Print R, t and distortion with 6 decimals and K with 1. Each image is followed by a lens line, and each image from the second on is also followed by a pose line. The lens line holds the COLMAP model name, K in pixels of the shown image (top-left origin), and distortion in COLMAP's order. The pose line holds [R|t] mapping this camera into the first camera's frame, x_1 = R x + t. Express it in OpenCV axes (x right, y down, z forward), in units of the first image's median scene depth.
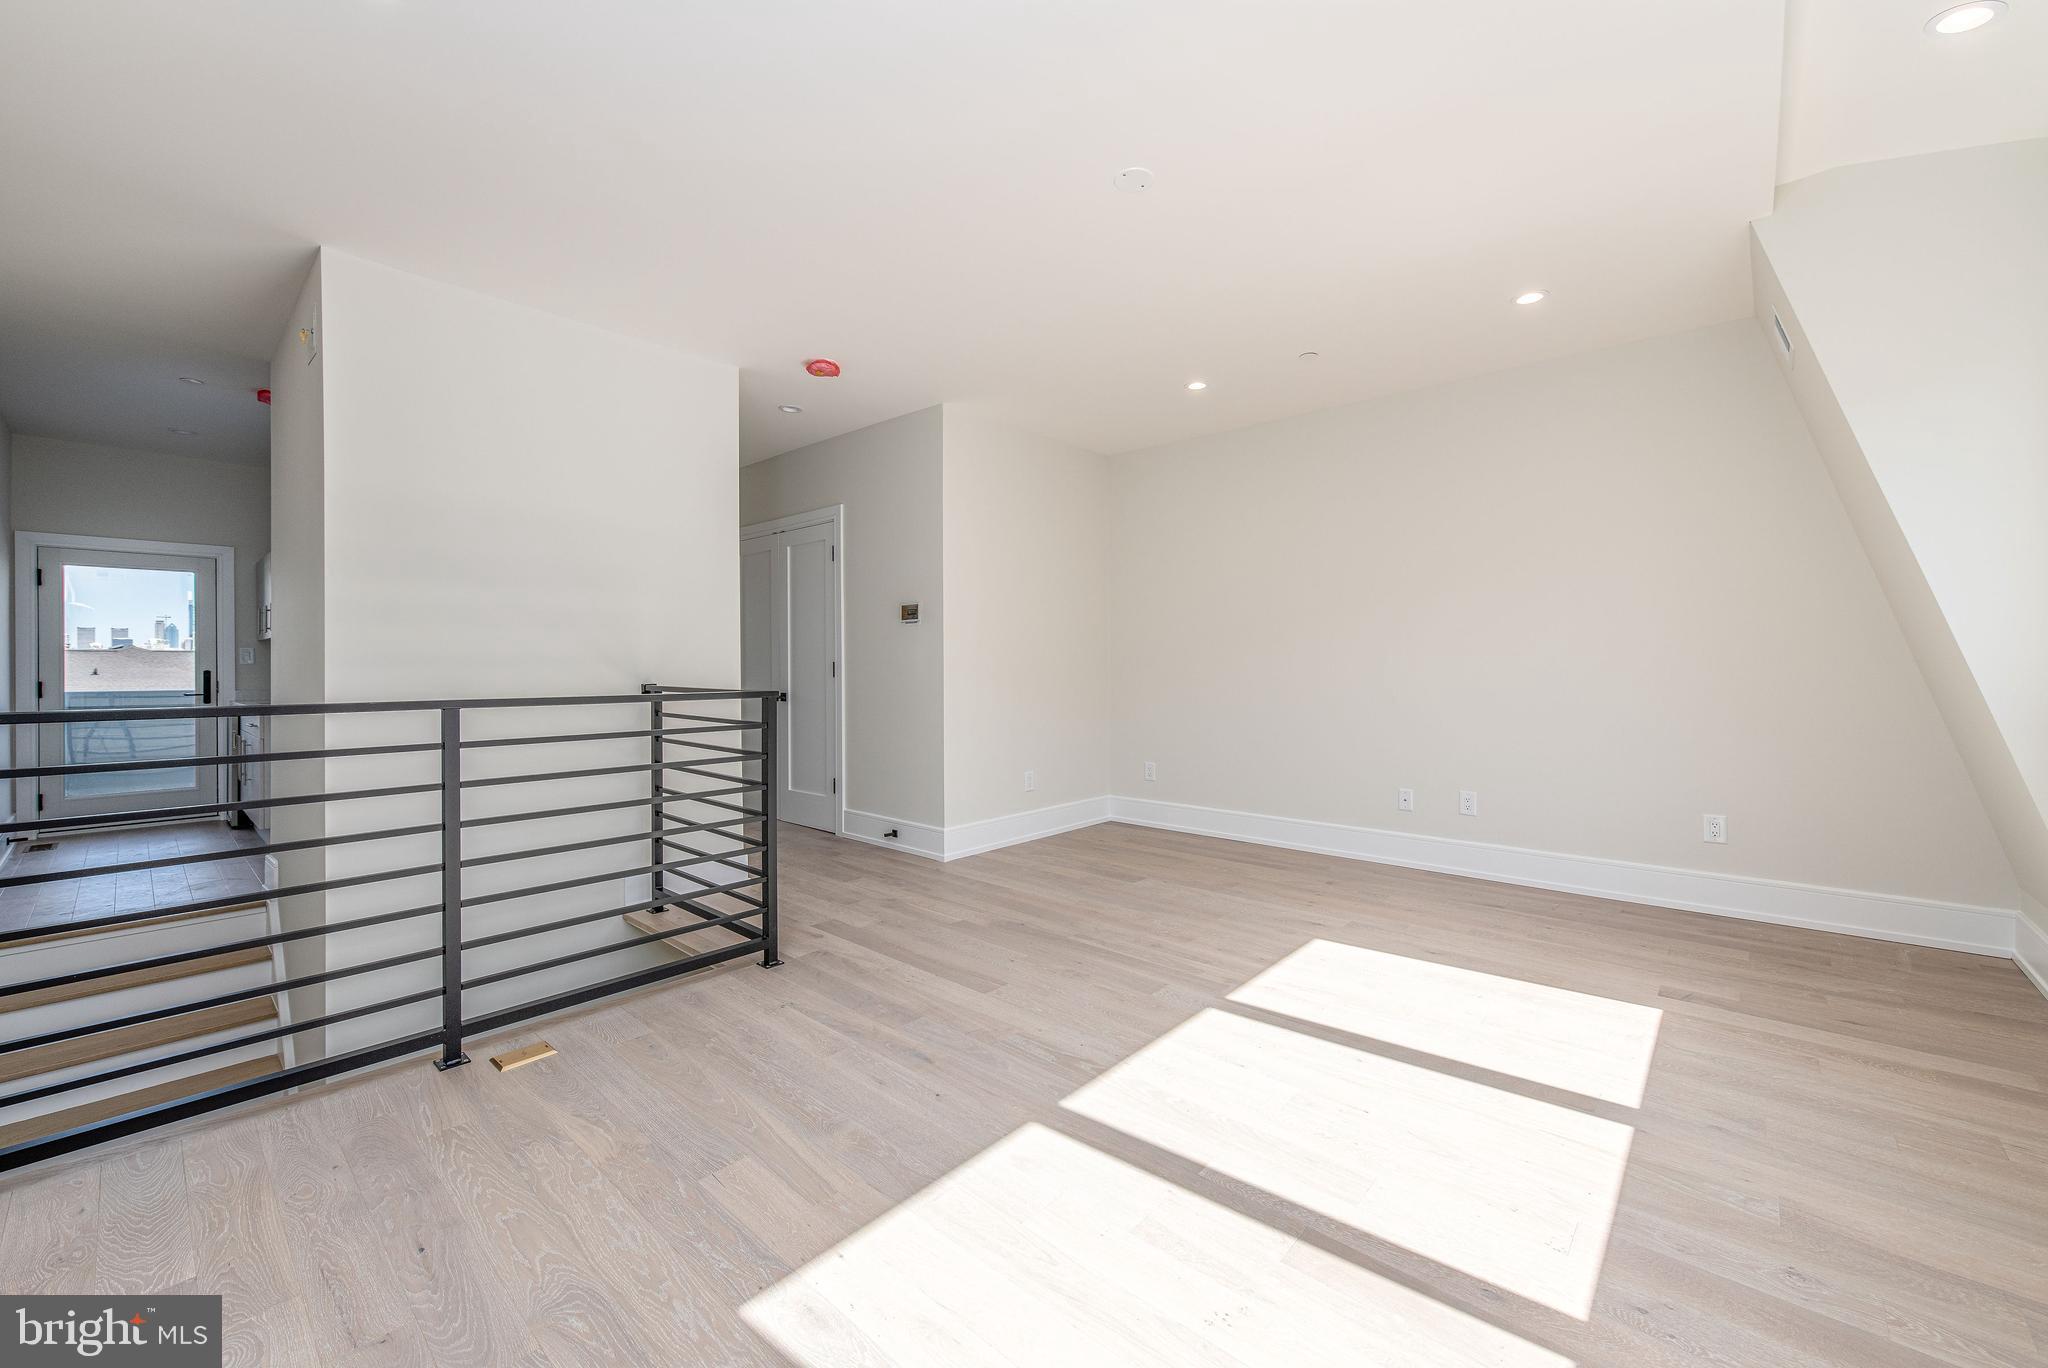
lens RADIAL K [[813.9, 0, 1006.7], [0, 813.9, 668.9], [0, 0, 1]] dist [0.008102, -0.002087]
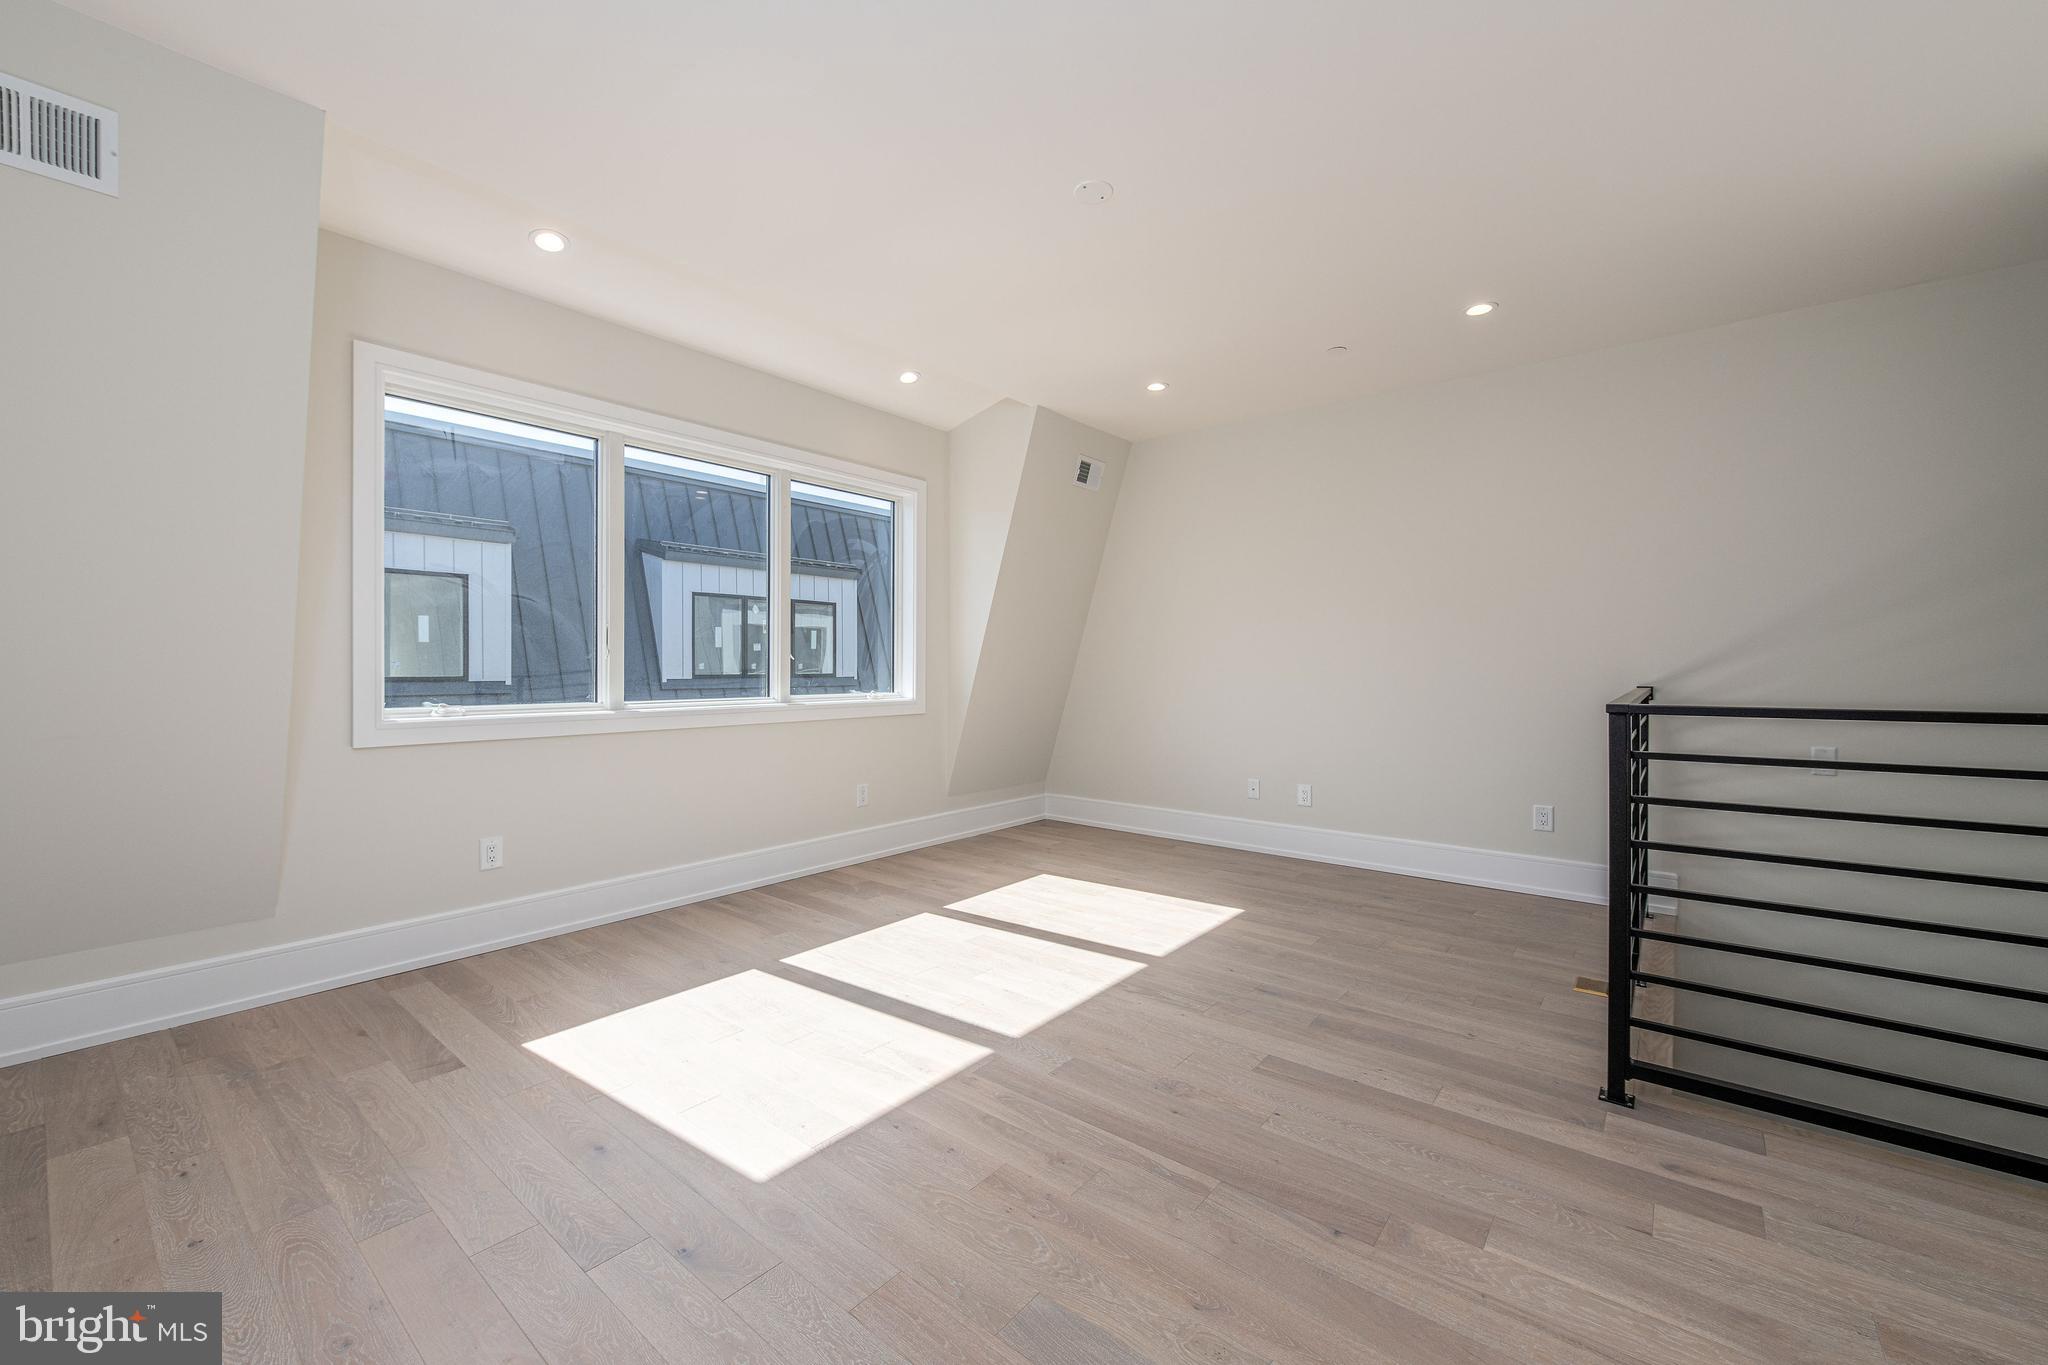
lens RADIAL K [[813.9, 0, 1009.9], [0, 813.9, 674.5], [0, 0, 1]] dist [0.008102, -0.002087]
pose [[-0.998352, 0.001183, -0.057376, 0.269445], [0.000167, 0.999843, 0.017722, -0.010805], [0.057388, 0.017683, -0.998195, 1.695847]]
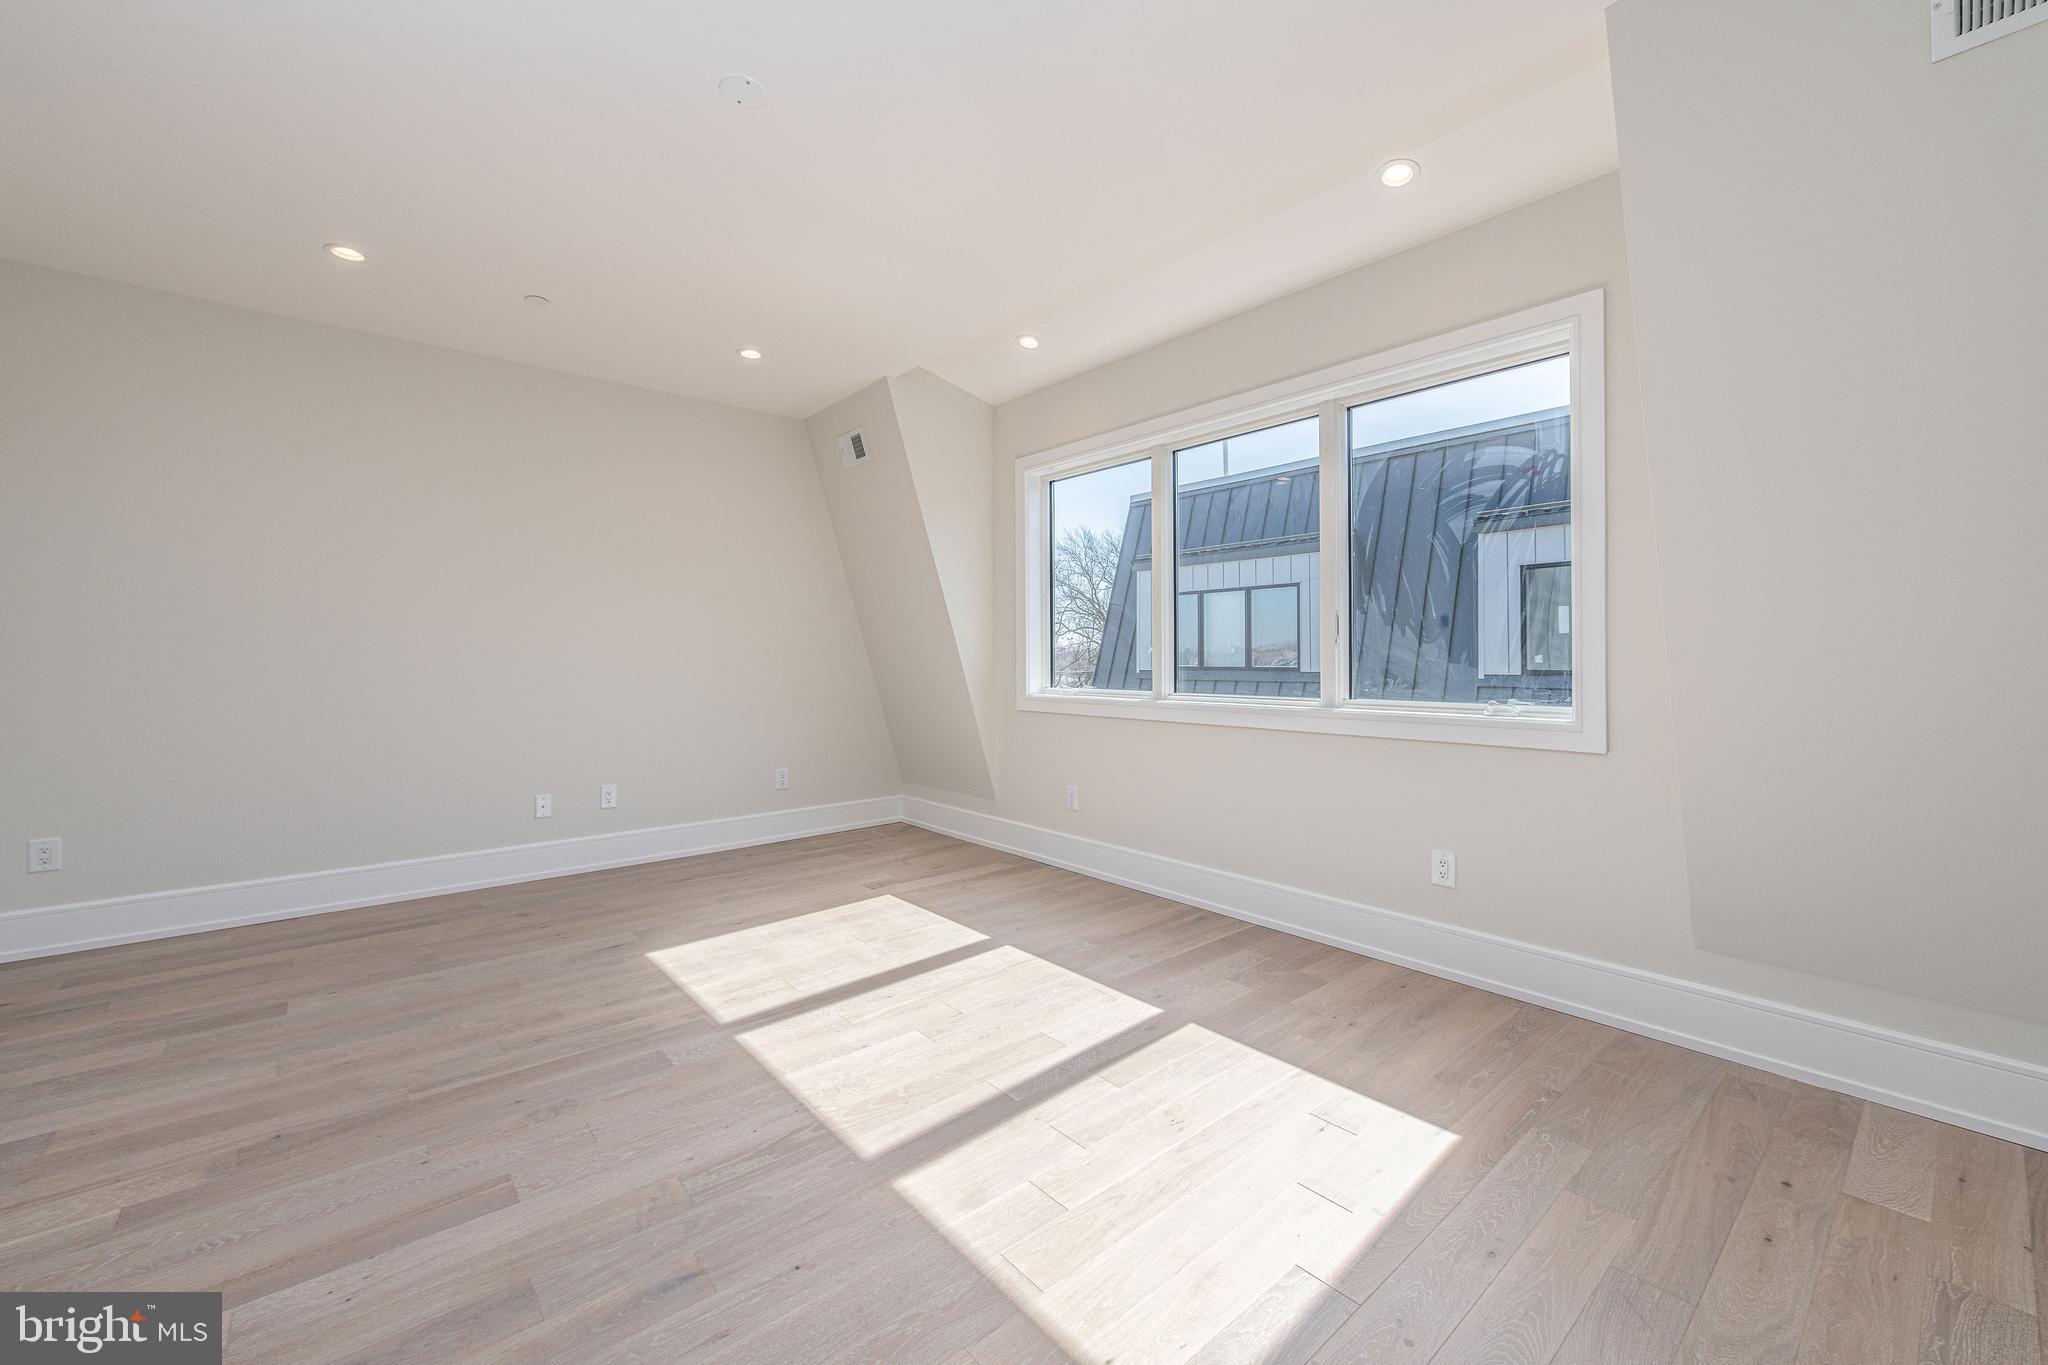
lens RADIAL K [[813.9, 0, 1023.0], [0, 813.9, 665.1], [0, 0, 1]] dist [0.008102, -0.002087]
pose [[0.121929, -0.007532, 0.992510, -0.544446], [0.008707, 0.999941, 0.006519, -0.003116], [-0.992501, 0.007847, 0.121988, 0.509820]]
